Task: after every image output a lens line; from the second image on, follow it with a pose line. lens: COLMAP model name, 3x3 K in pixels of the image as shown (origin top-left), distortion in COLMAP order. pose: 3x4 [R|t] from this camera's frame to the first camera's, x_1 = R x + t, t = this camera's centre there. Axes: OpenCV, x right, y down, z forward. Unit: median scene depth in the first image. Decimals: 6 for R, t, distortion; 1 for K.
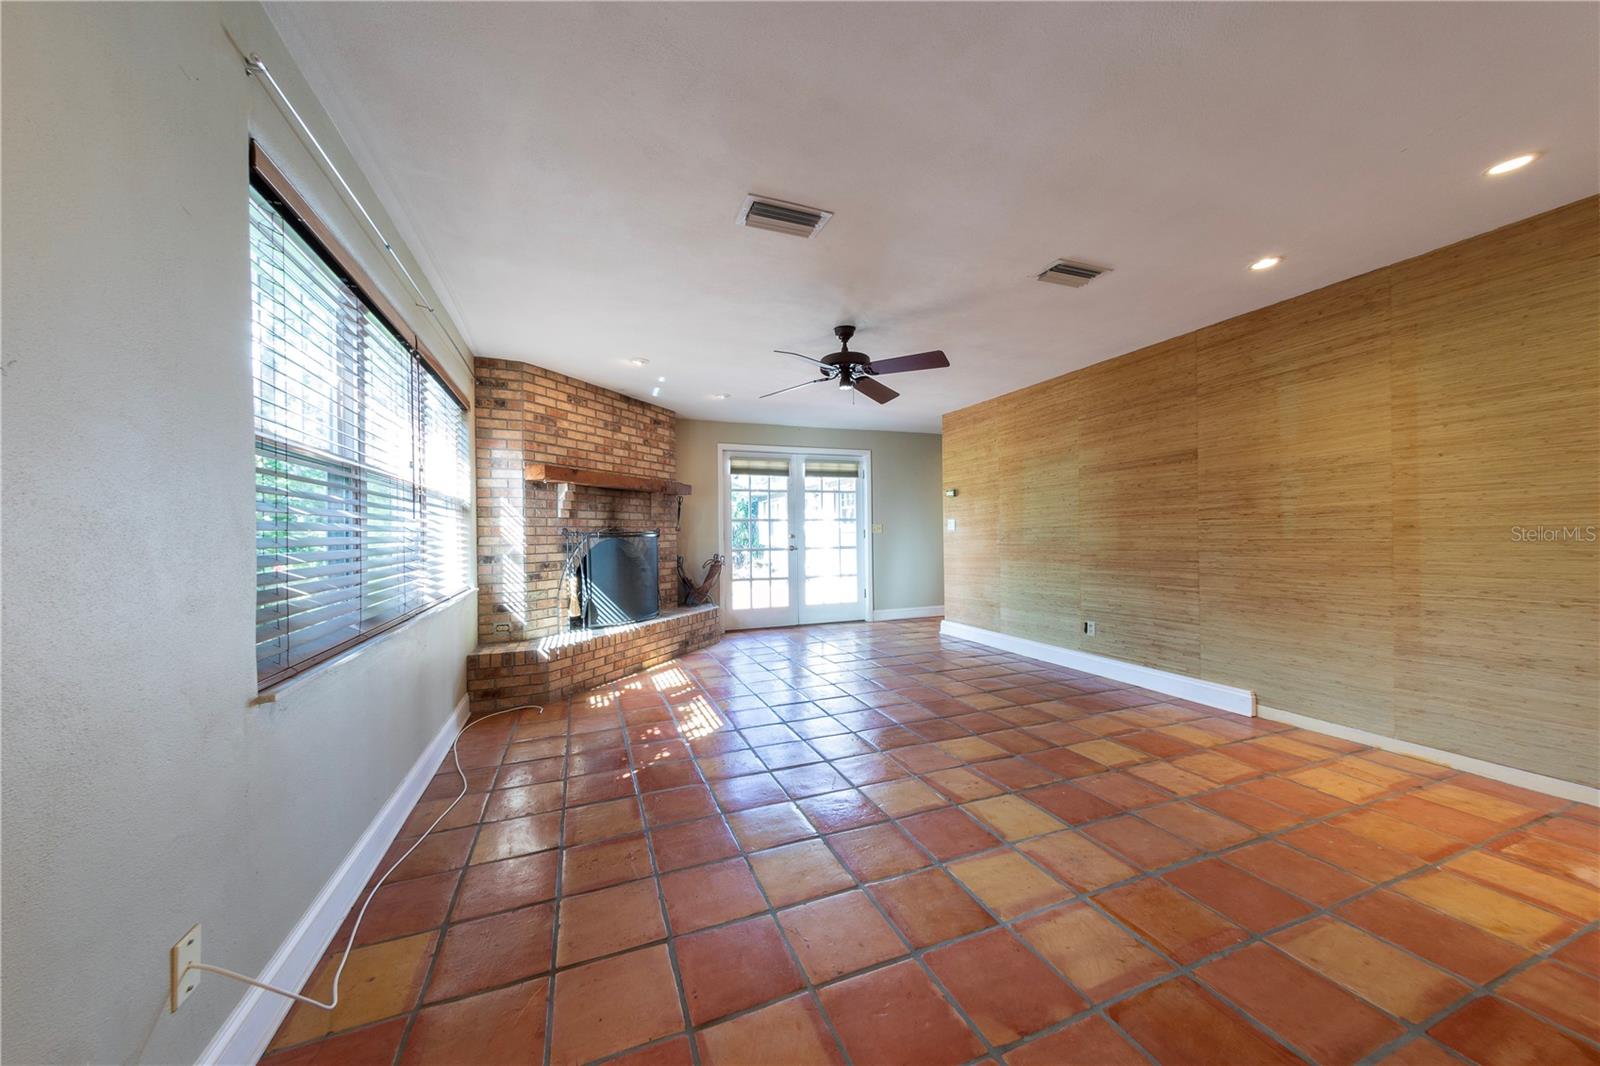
lens RADIAL K [[552.7, 0, 800.0], [0, 552.7, 533.0], [0, 0, 1]] dist [0.001393, 0.000038]
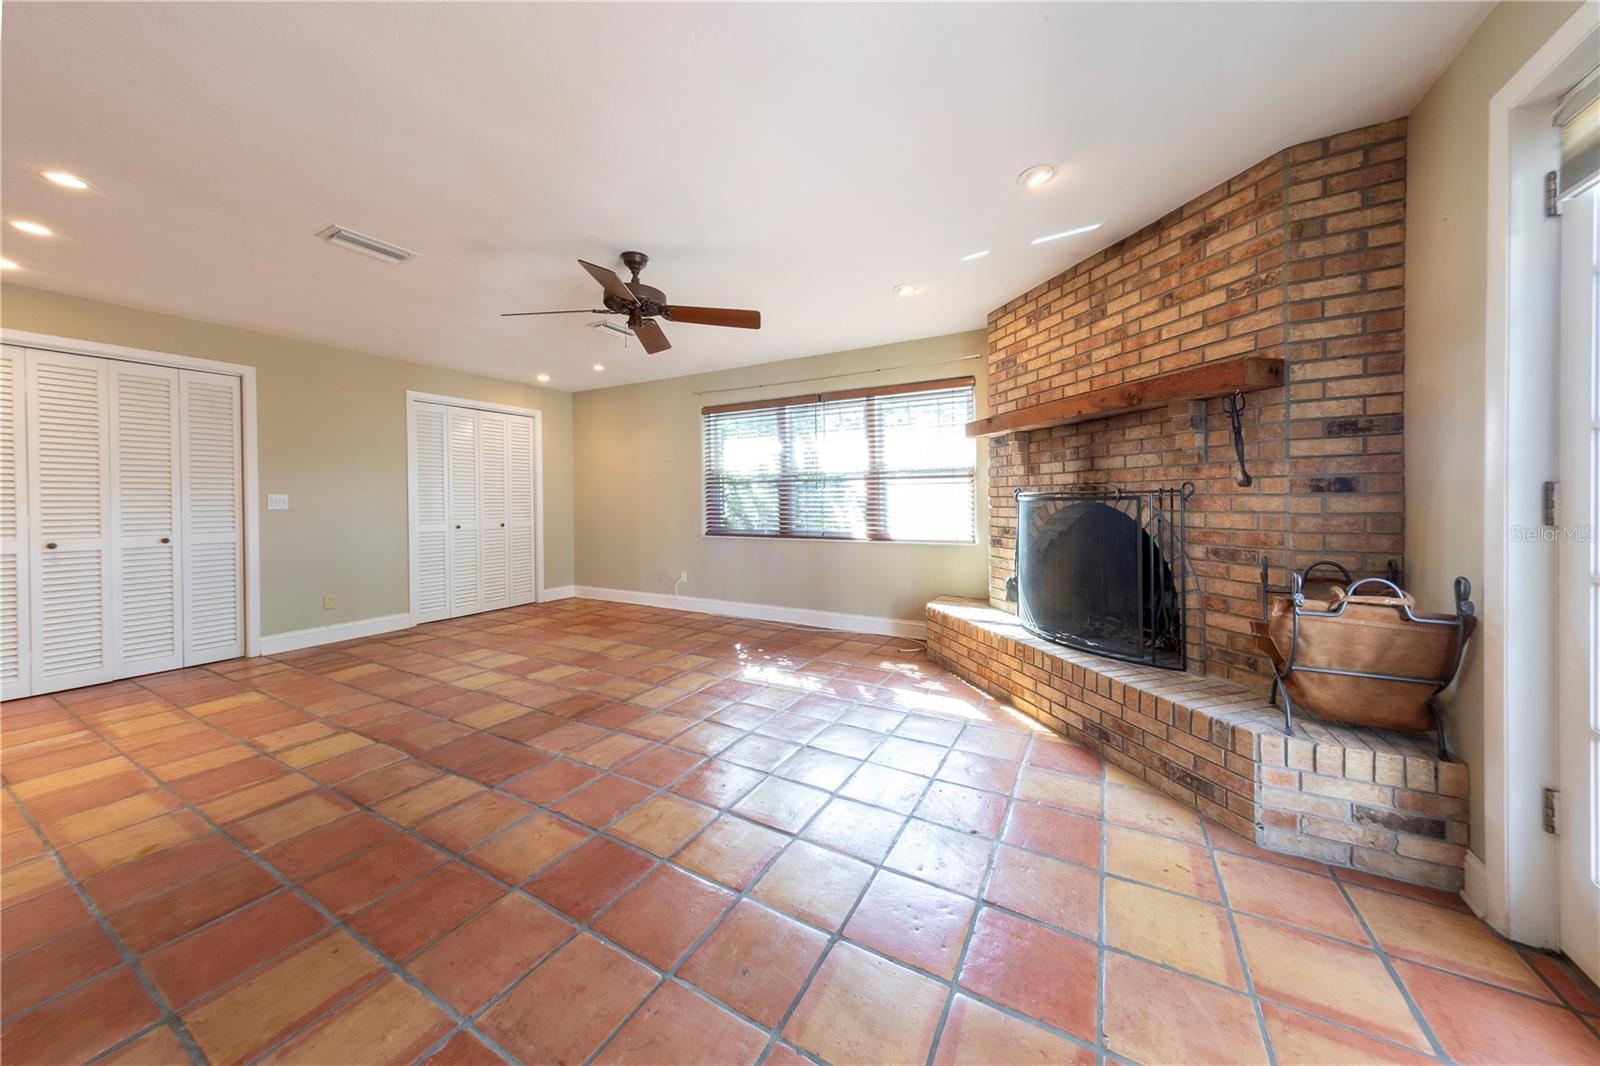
lens RADIAL K [[578.6, 0, 823.0], [0, 578.6, 503.7], [0, 0, 1]] dist [0.001413, 0.000088]
pose [[-0.779906, 0.027981, -0.625271, 0.317501], [0.022249, 0.999608, 0.016981, -0.006559], [0.625501, -0.000668, -0.780223, 1.439926]]
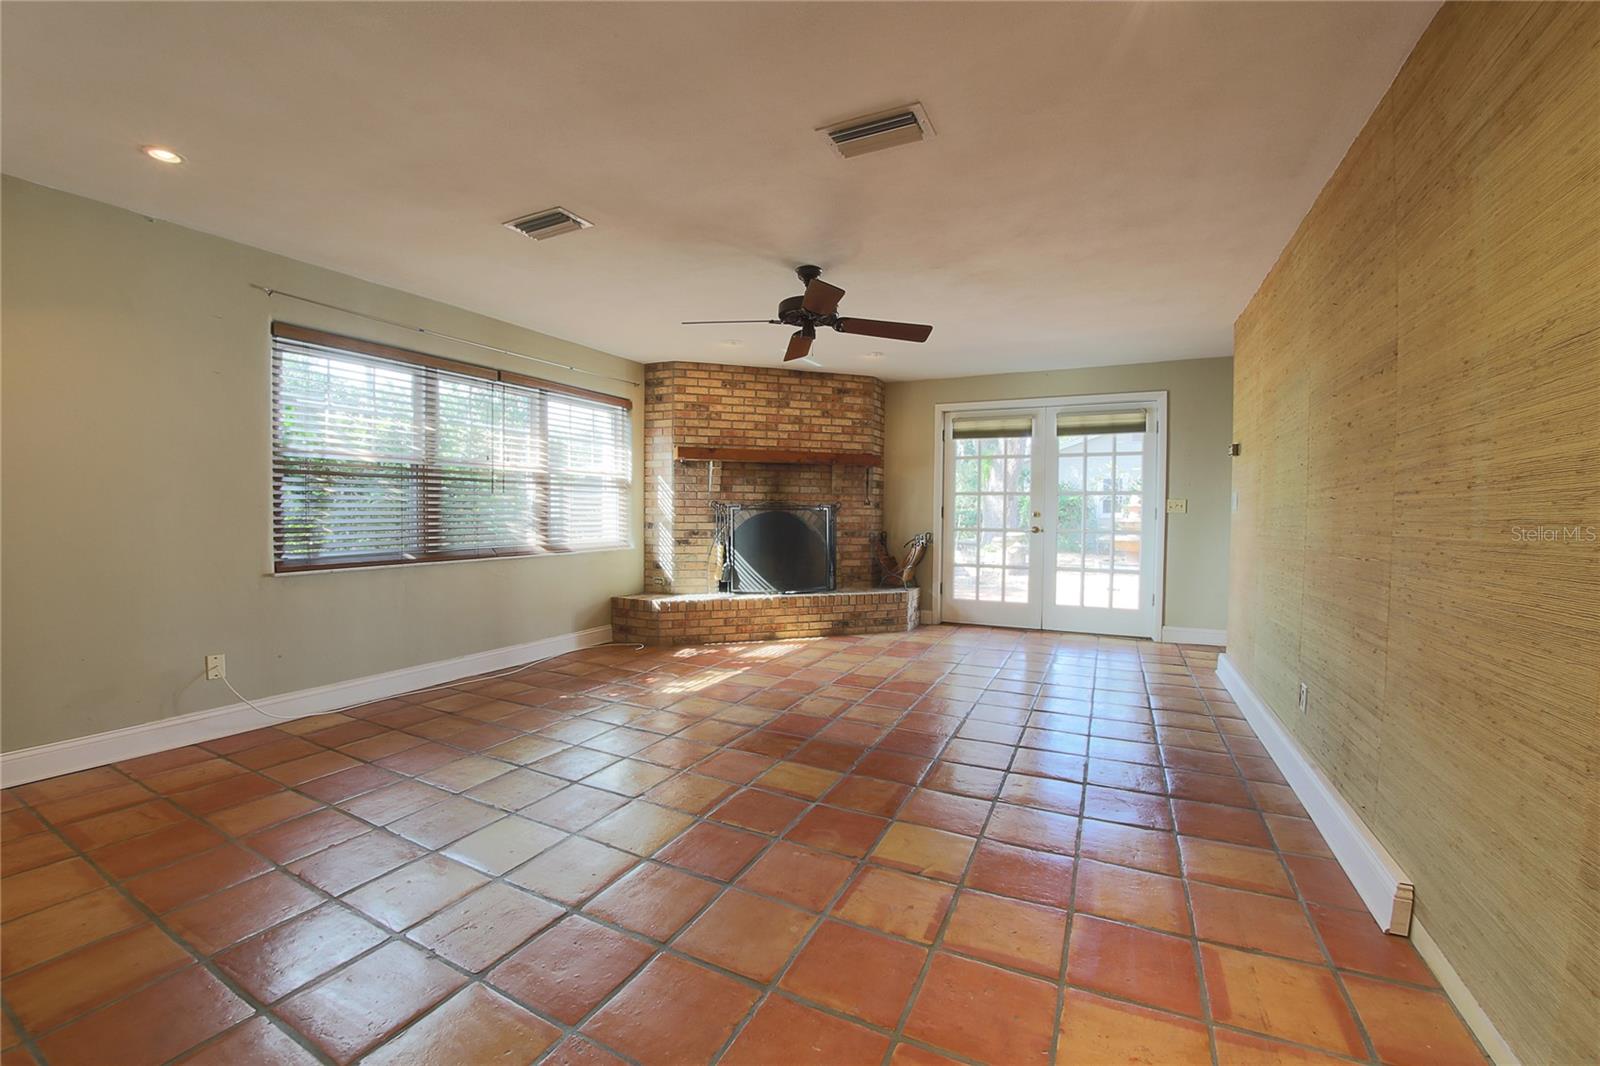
lens RADIAL K [[630.1, 0, 800.0], [0, 630.1, 533.0], [0, 0, 1]] dist [-0.061498, 0.000052]
pose [[0.676698, 0.045372, -0.734862, 0.619176], [-0.015990, 0.998770, 0.046941, -0.006292], [0.736087, -0.020014, 0.676591, 0.253152]]
